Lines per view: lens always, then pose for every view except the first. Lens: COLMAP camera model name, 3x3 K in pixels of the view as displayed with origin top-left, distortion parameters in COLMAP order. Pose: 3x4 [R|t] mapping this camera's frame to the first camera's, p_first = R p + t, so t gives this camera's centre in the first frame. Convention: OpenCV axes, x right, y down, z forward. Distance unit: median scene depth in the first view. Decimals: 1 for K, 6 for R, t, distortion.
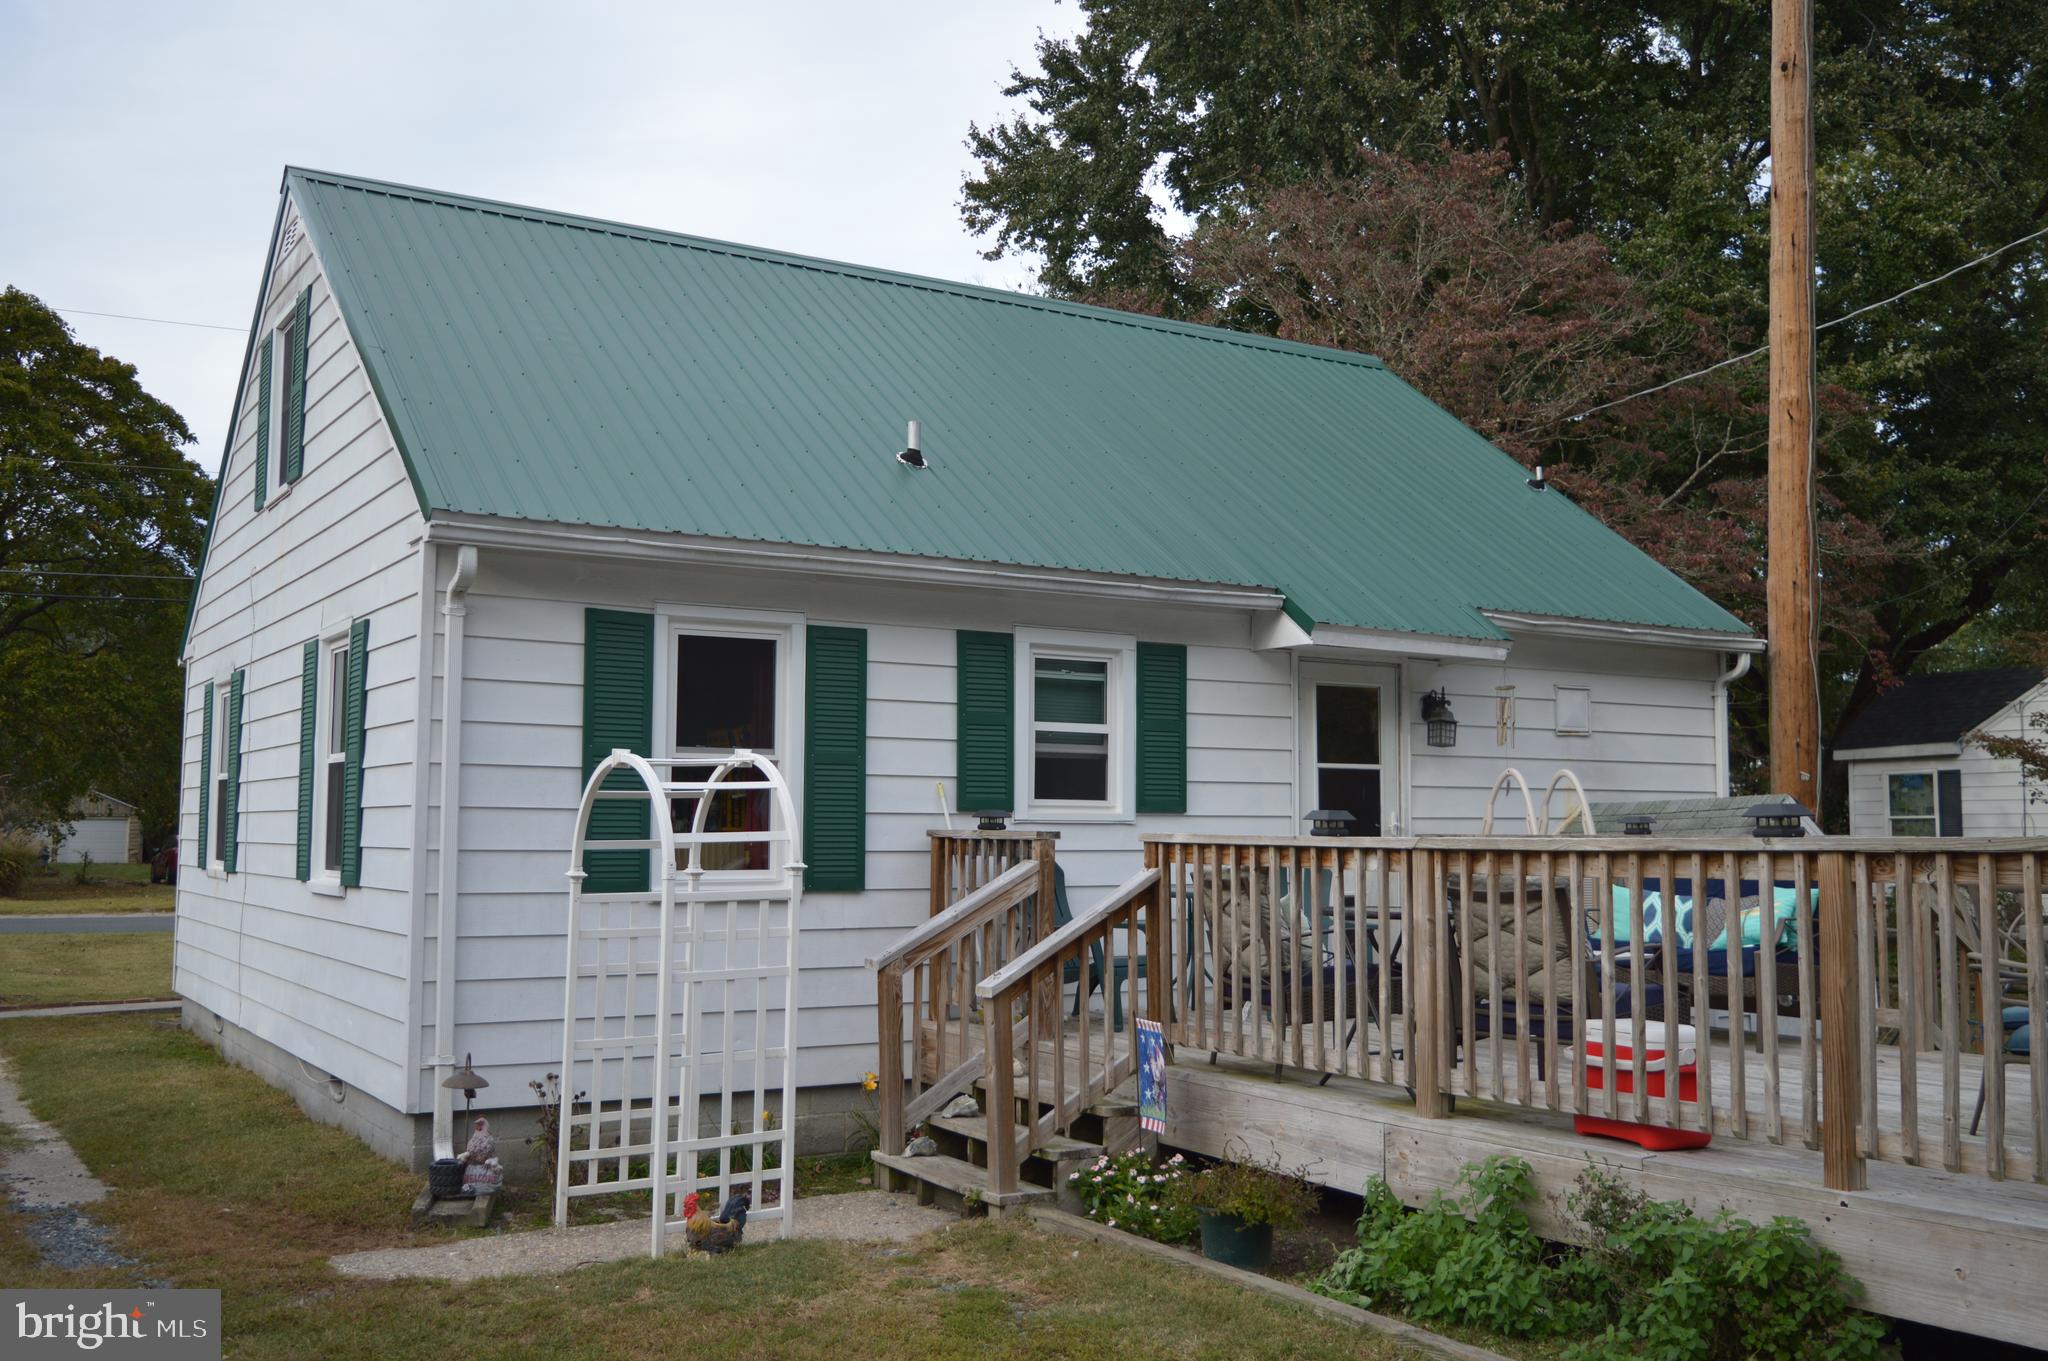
lens RADIAL K [[1932.2, 0, 1026.6], [0, 1932.2, 684.2], [0, 0, 1]] dist [-0.004393, 0.000000]
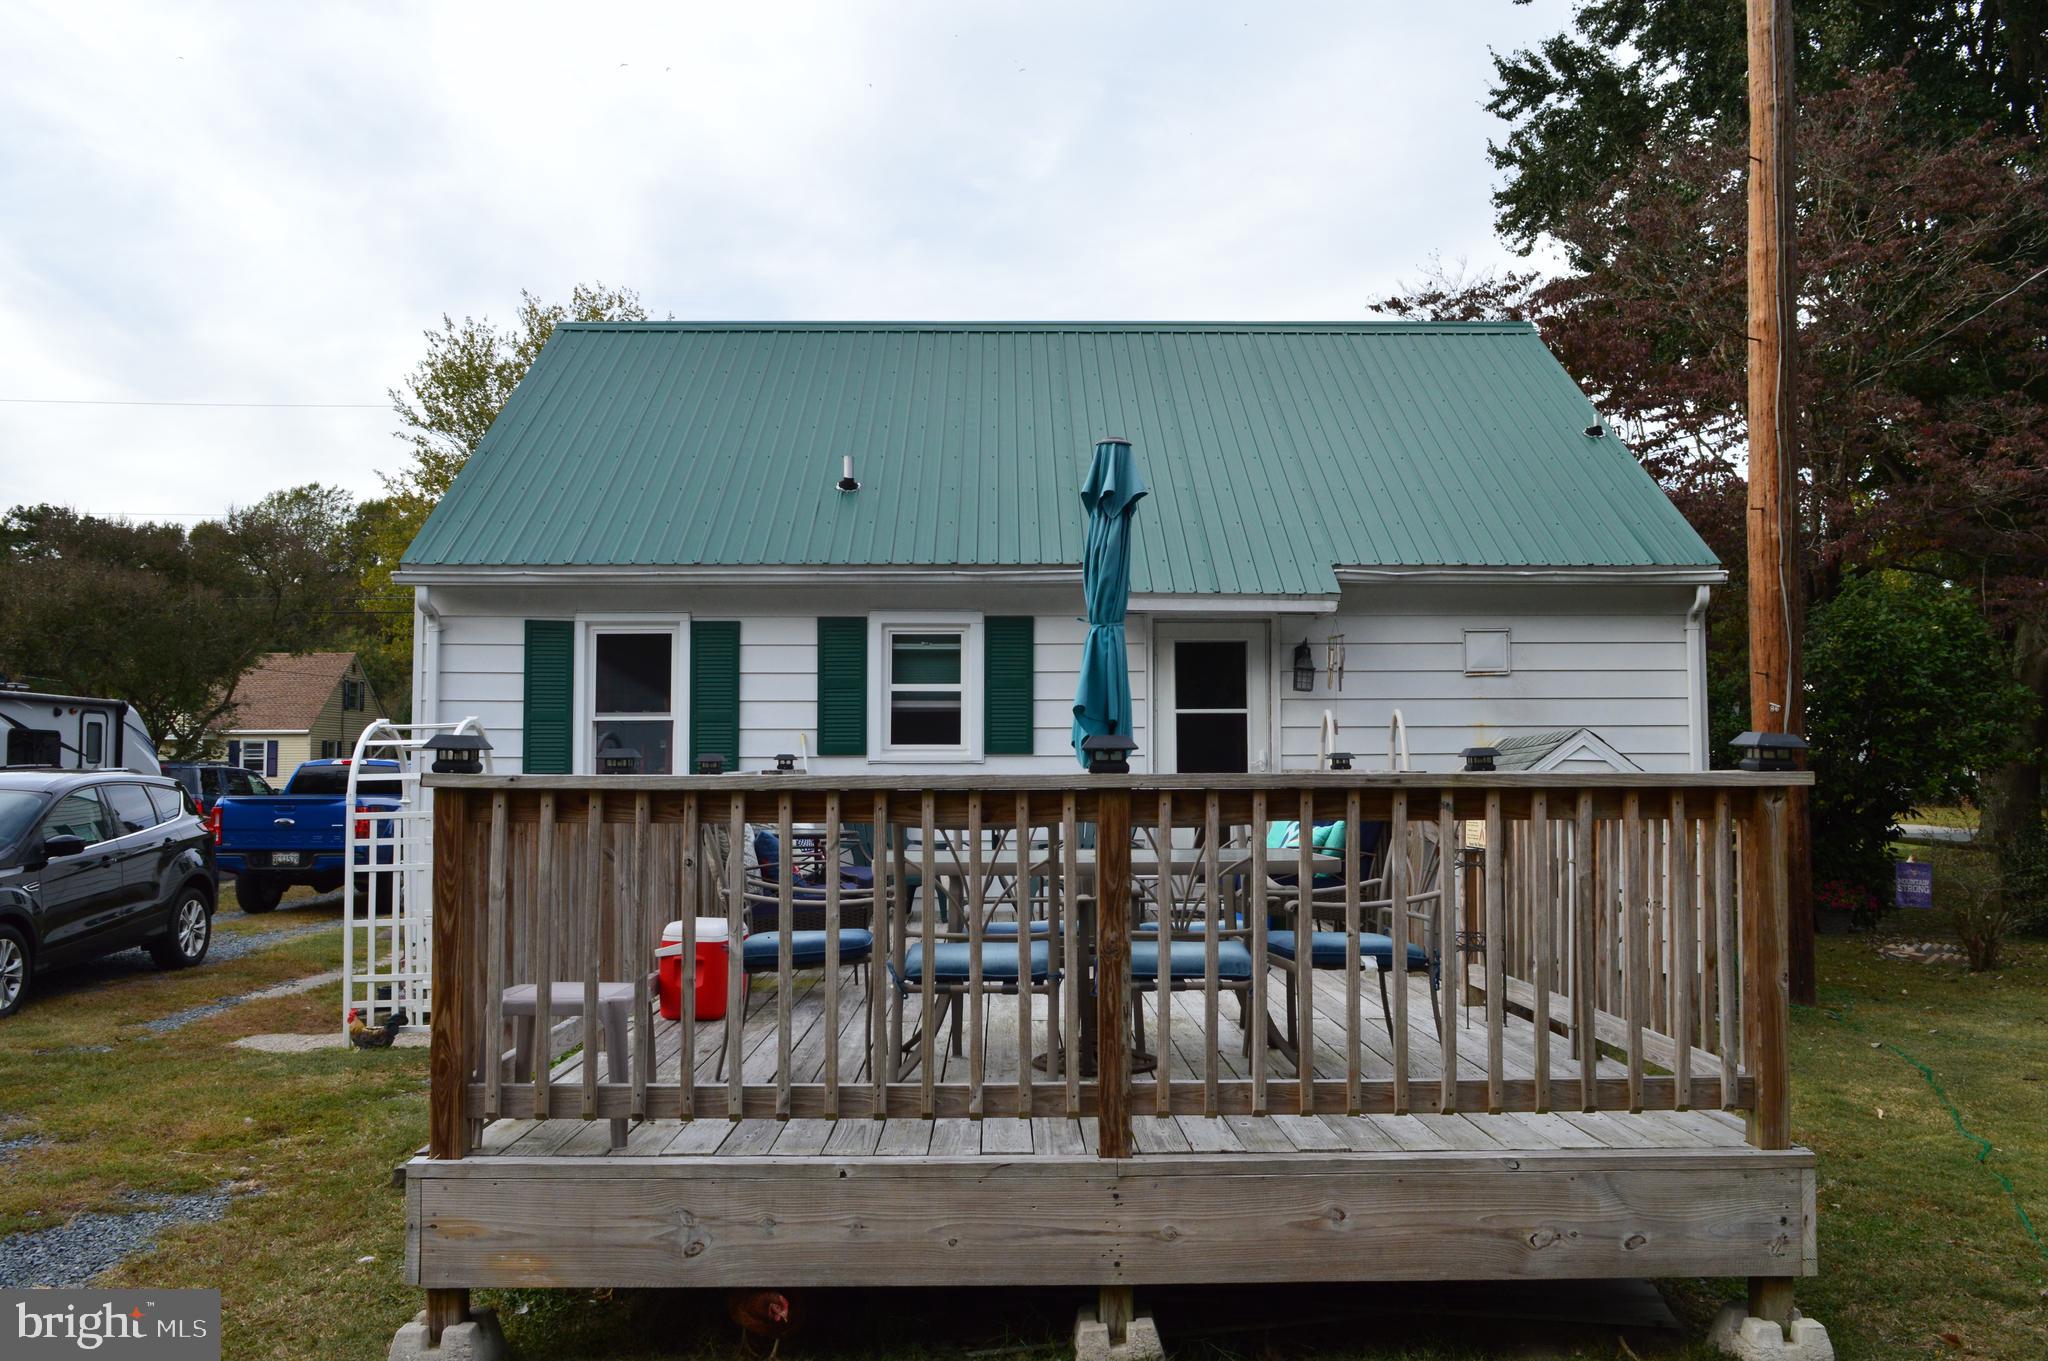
lens RADIAL K [[1582.5, 0, 1026.5], [0, 1582.5, 680.3], [0, 0, 1]] dist [-0.008708, 0.002506]
pose [[0.848633, -0.032770, -0.527966, 0.619698], [0.046916, 0.998809, 0.013417, 0.006711], [0.526897, -0.036156, 0.849160, 0.150482]]
